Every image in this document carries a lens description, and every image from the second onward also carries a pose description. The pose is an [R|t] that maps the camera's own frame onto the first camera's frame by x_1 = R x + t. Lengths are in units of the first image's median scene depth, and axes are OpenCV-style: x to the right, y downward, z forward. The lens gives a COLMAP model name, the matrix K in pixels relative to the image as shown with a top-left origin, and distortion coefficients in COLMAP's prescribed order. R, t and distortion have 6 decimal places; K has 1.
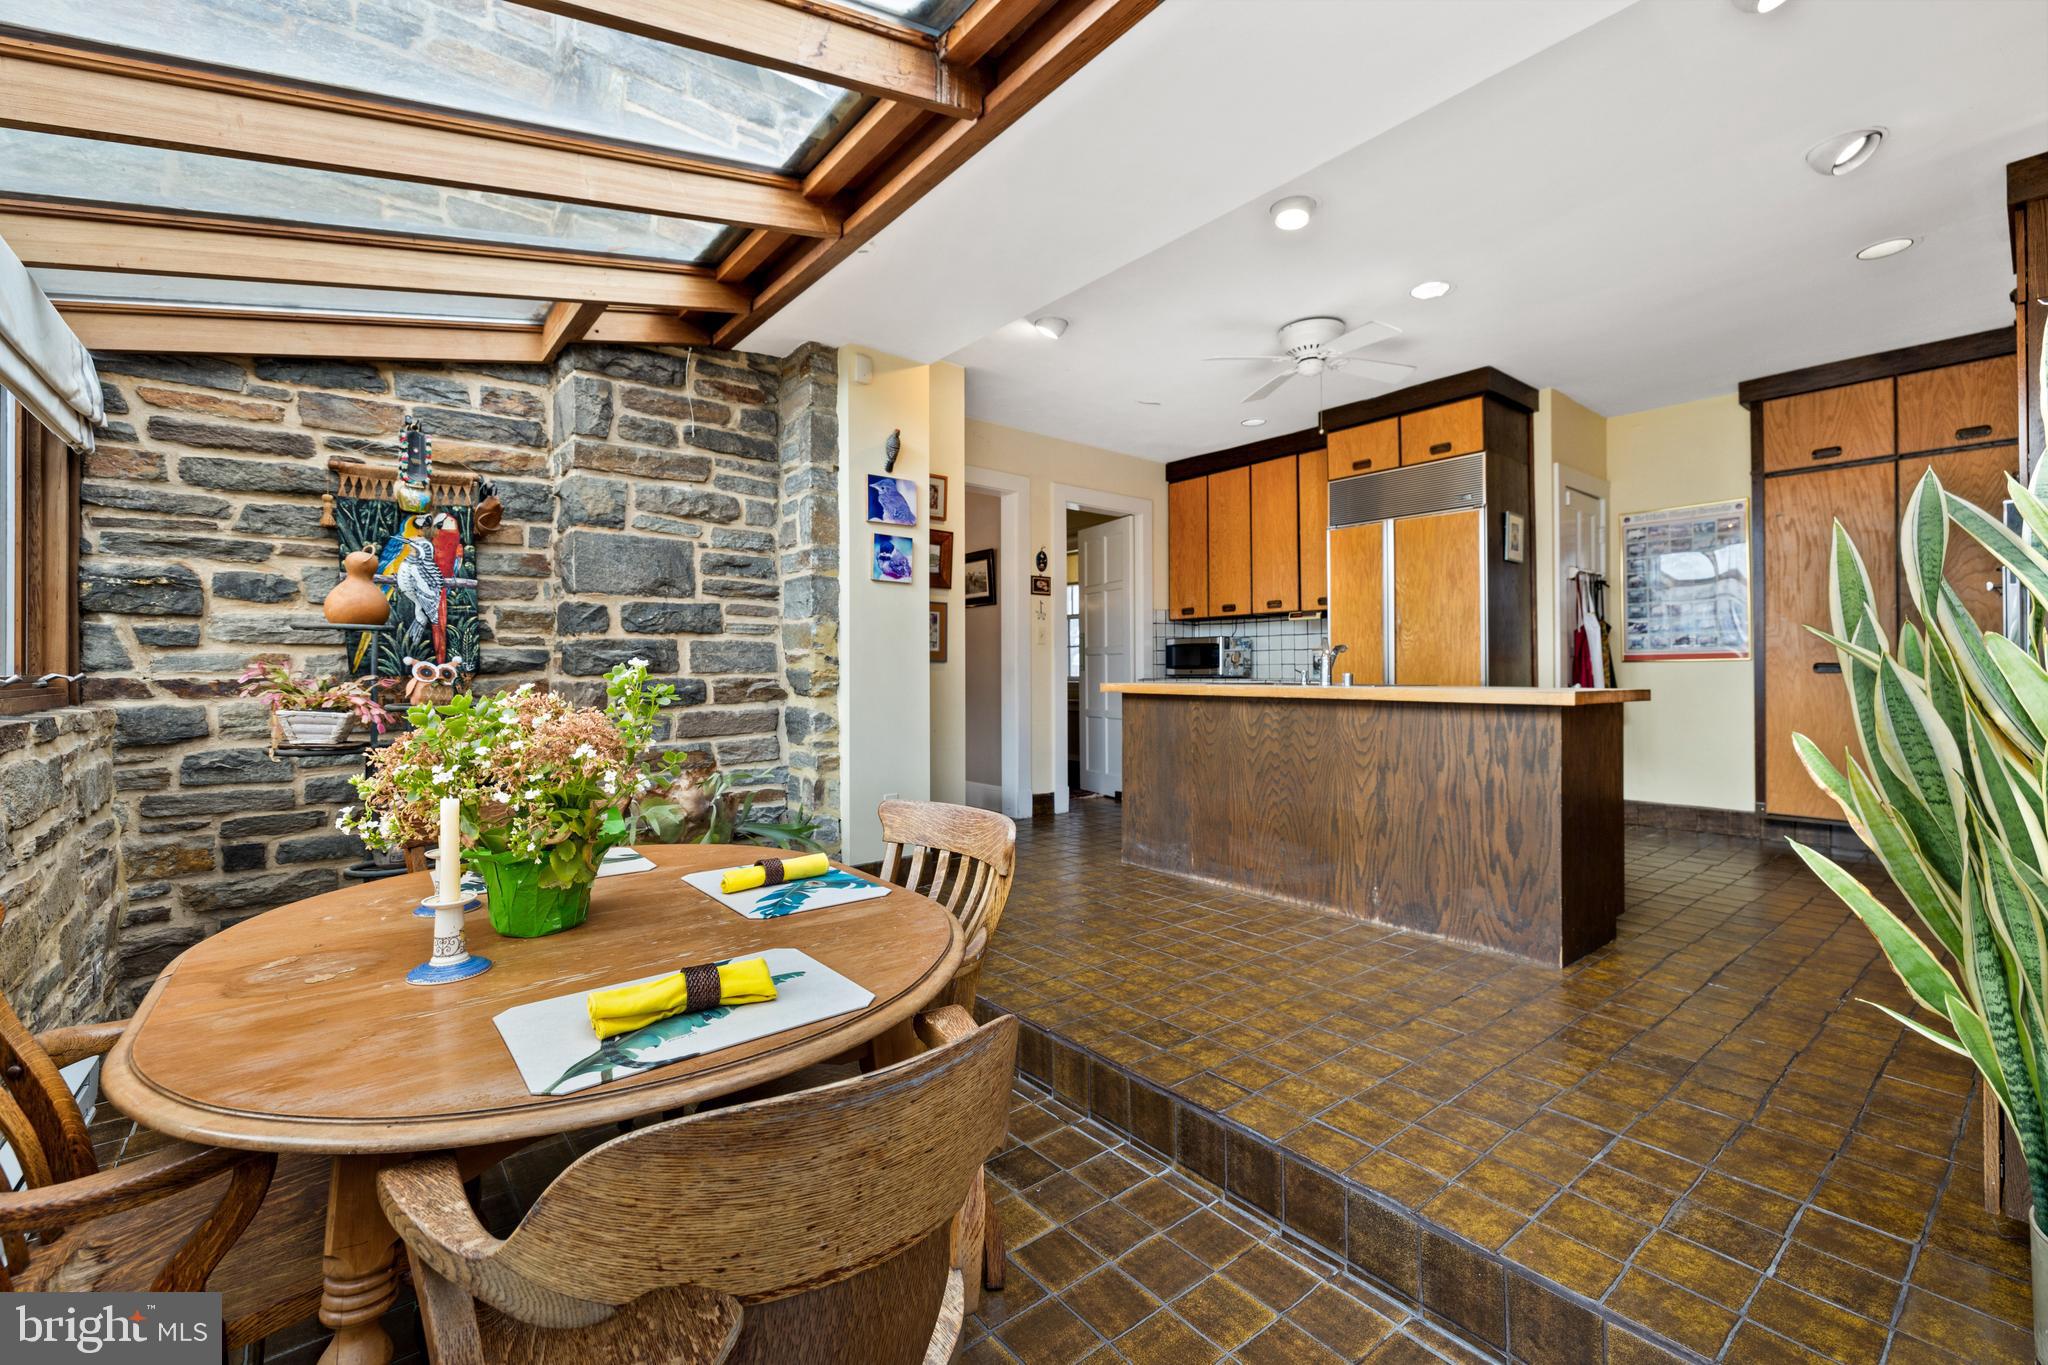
lens RADIAL K [[860.1, 0, 996.6], [0, 860.1, 663.2], [0, 0, 1]] dist [0.001676, 0.000118]
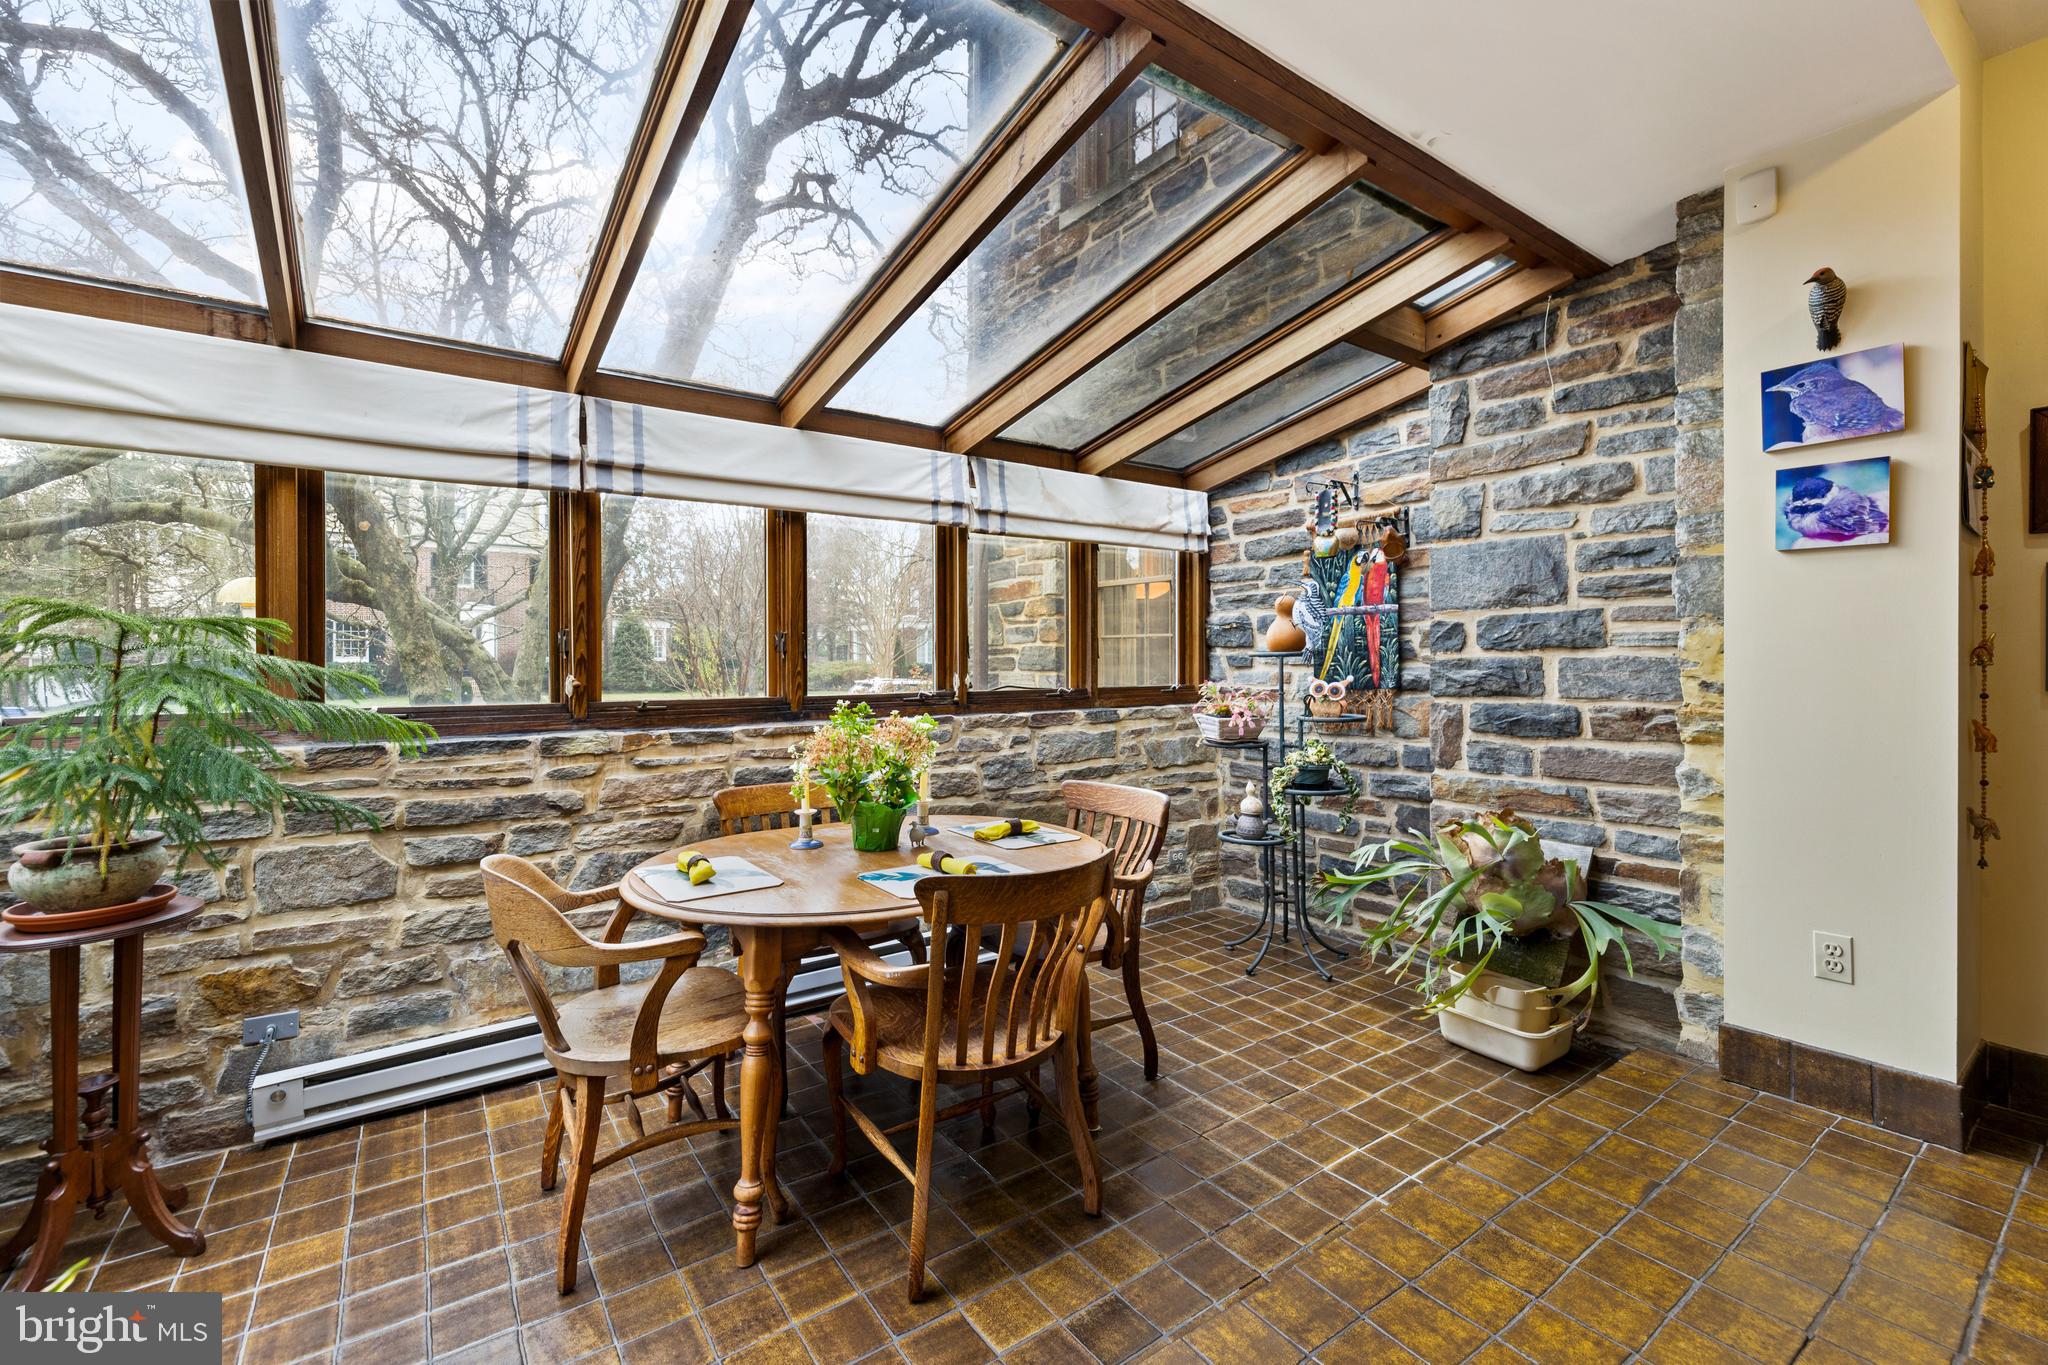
lens RADIAL K [[860.1, 0, 1023.8], [0, 860.1, 666.5], [0, 0, 1]] dist [0.001676, 0.000118]
pose [[-0.045647, 0.010709, -0.998900, 0.473465], [0.011766, 0.999879, 0.010182, -0.032179], [0.998888, -0.011288, -0.045768, 0.535566]]
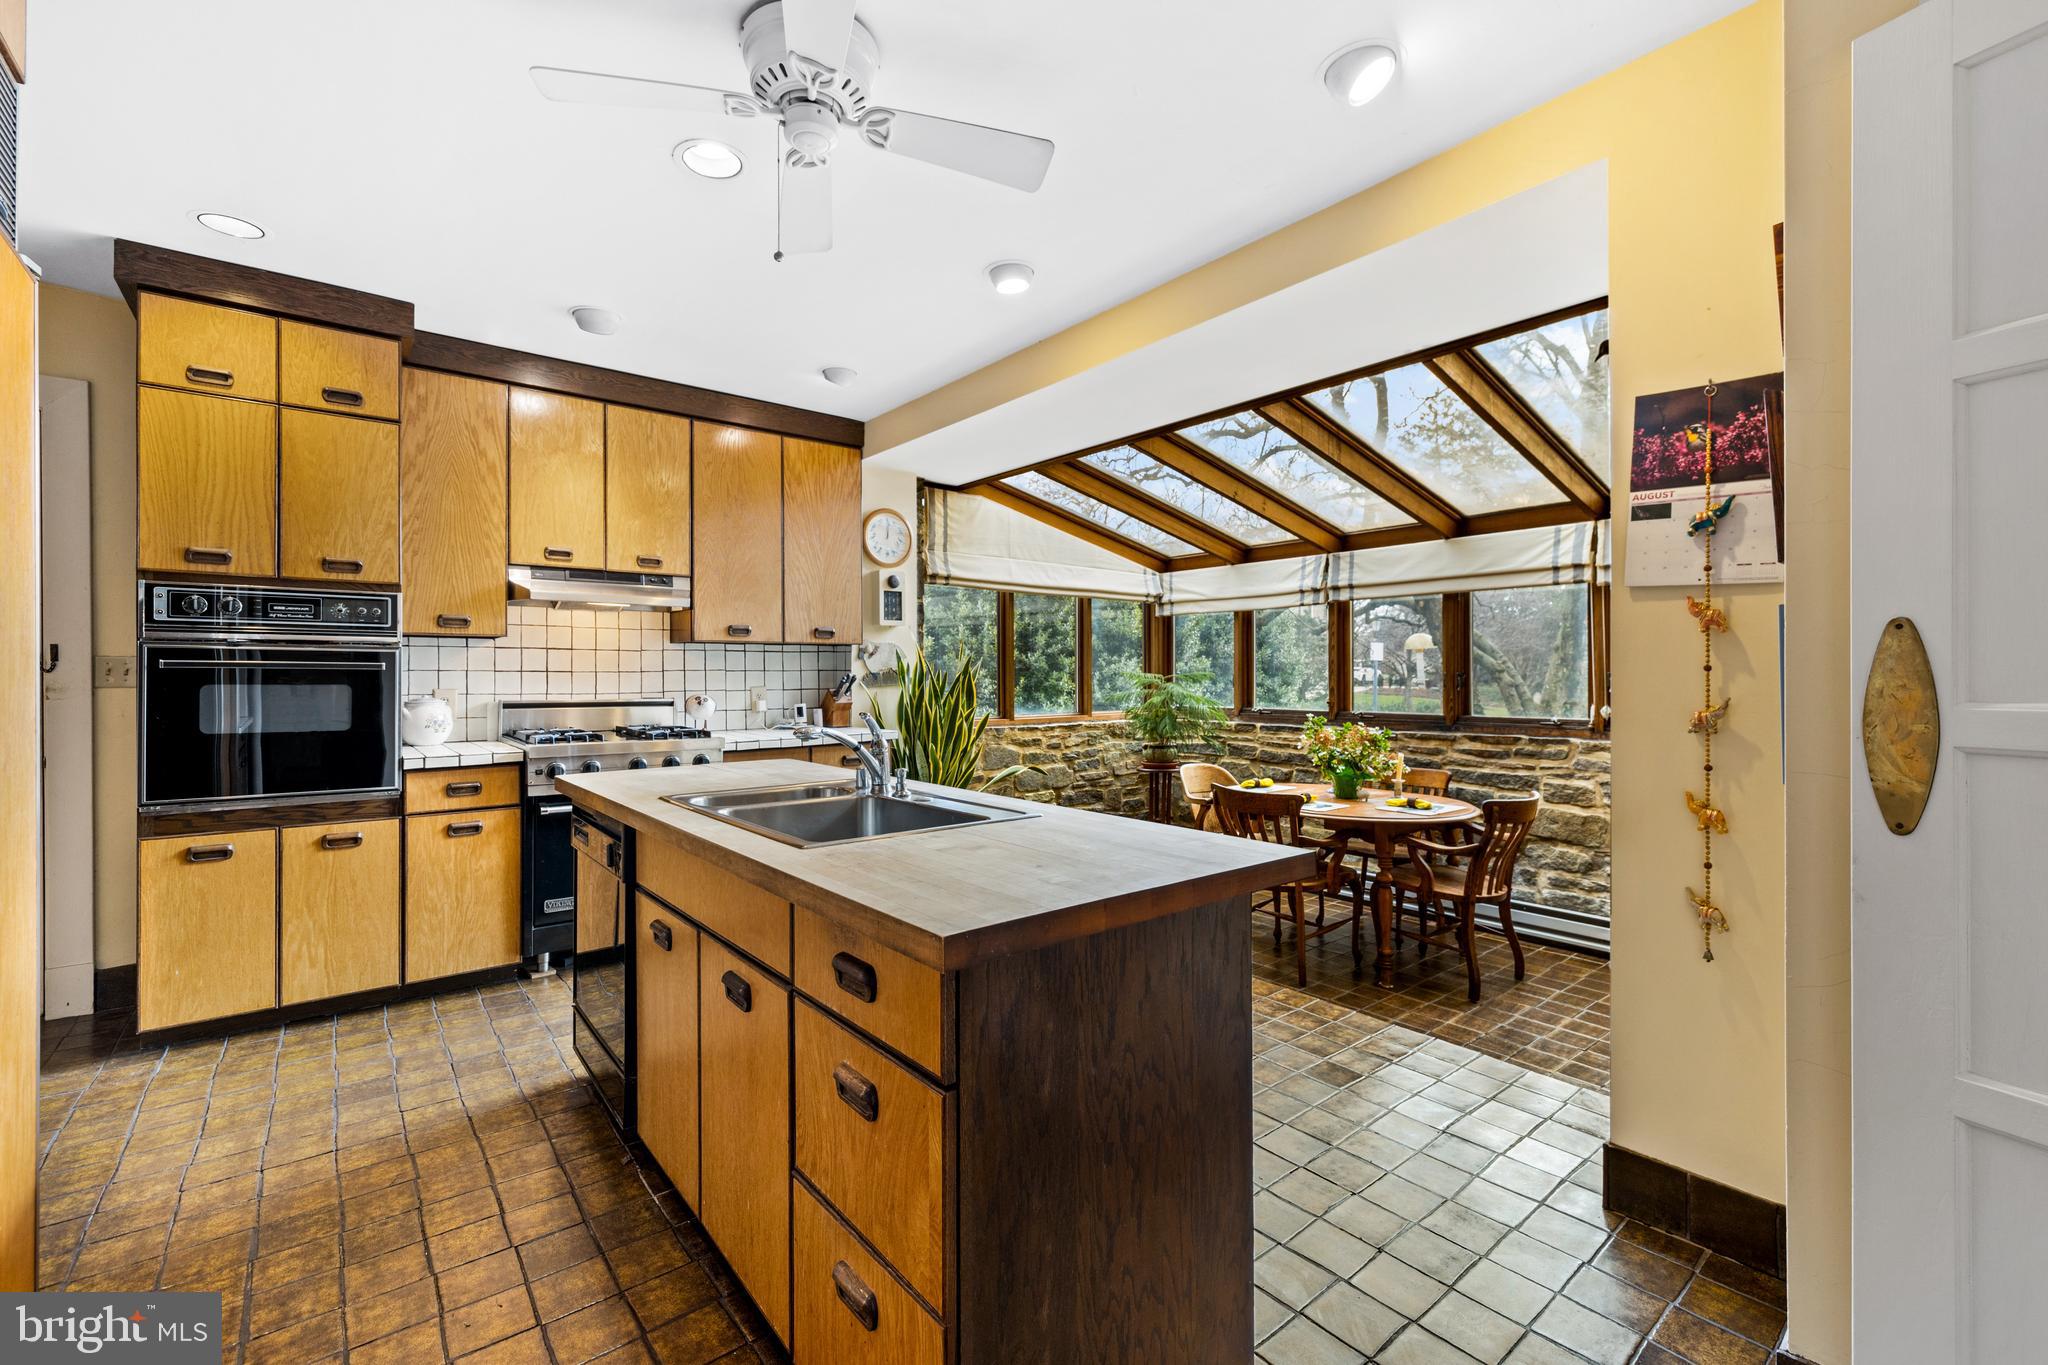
lens RADIAL K [[860.1, 0, 1003.0], [0, 860.1, 674.5], [0, 0, 1]] dist [0.001676, 0.000118]
pose [[-0.999950, 0.005909, -0.008074, 0.300125], [0.005974, 0.999950, -0.008040, -0.052392], [0.008026, -0.008088, -0.999935, 1.615579]]
